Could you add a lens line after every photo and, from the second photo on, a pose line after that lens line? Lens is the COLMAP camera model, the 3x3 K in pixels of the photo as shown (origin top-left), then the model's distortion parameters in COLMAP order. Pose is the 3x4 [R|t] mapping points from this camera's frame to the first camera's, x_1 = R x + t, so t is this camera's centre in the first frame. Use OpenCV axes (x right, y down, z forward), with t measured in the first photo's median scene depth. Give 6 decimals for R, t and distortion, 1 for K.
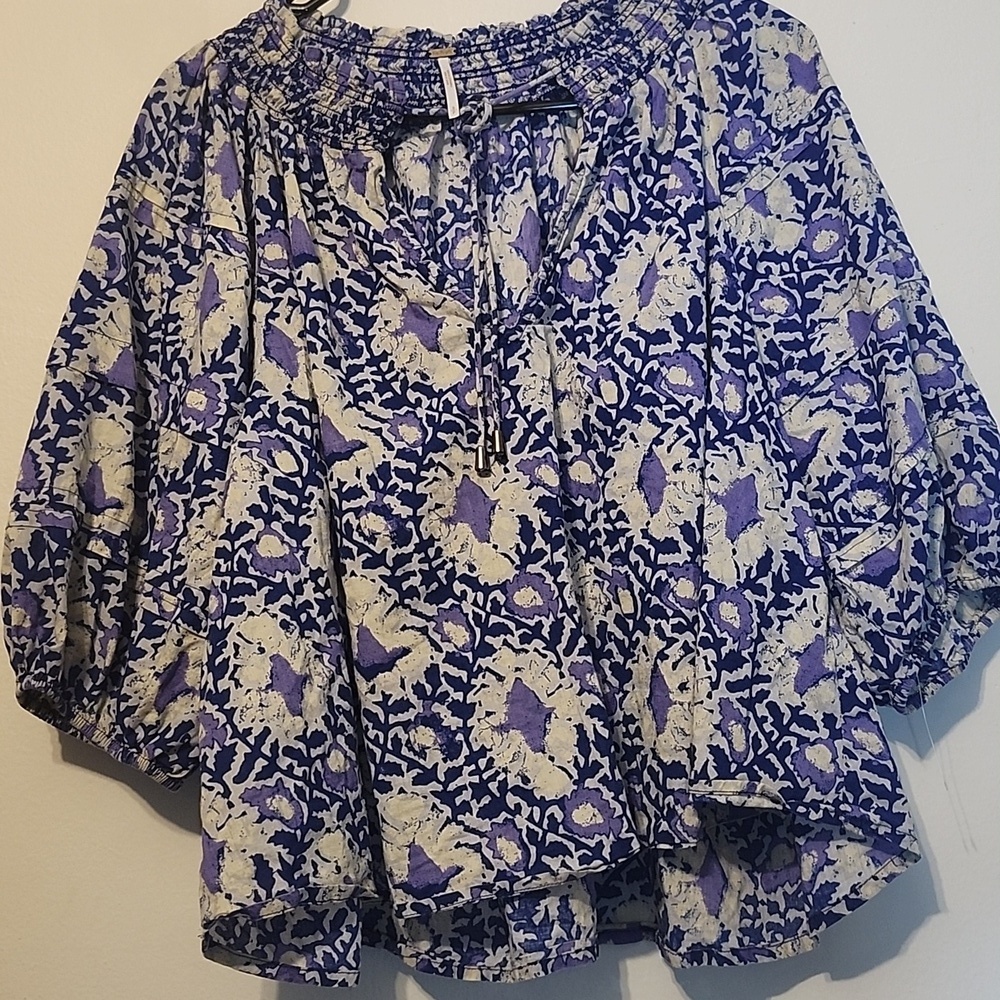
lens RADIAL K [[1546.6, 0, 509.8], [0, 1546.6, 484.1], [0, 0, 1]] dist [0.098129, 0.000000]
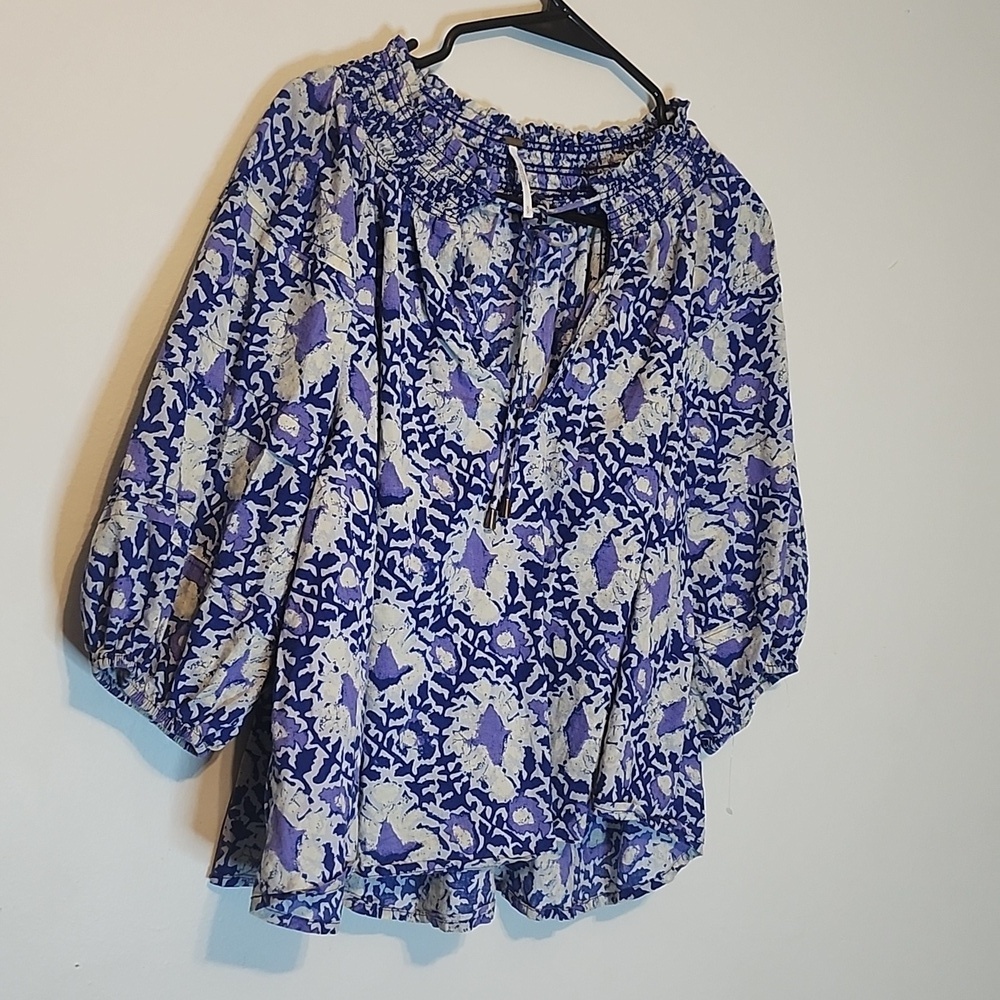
lens RADIAL K [[1546.6, 0, 520.0], [0, 1546.6, 543.9], [0, 0, 1]] dist [0.098129, 0.000000]
pose [[0.839814, 0.167788, 0.516294, -0.605489], [-0.280140, 0.948574, 0.147409, -0.178166], [-0.465009, -0.268430, 0.843630, -0.031092]]
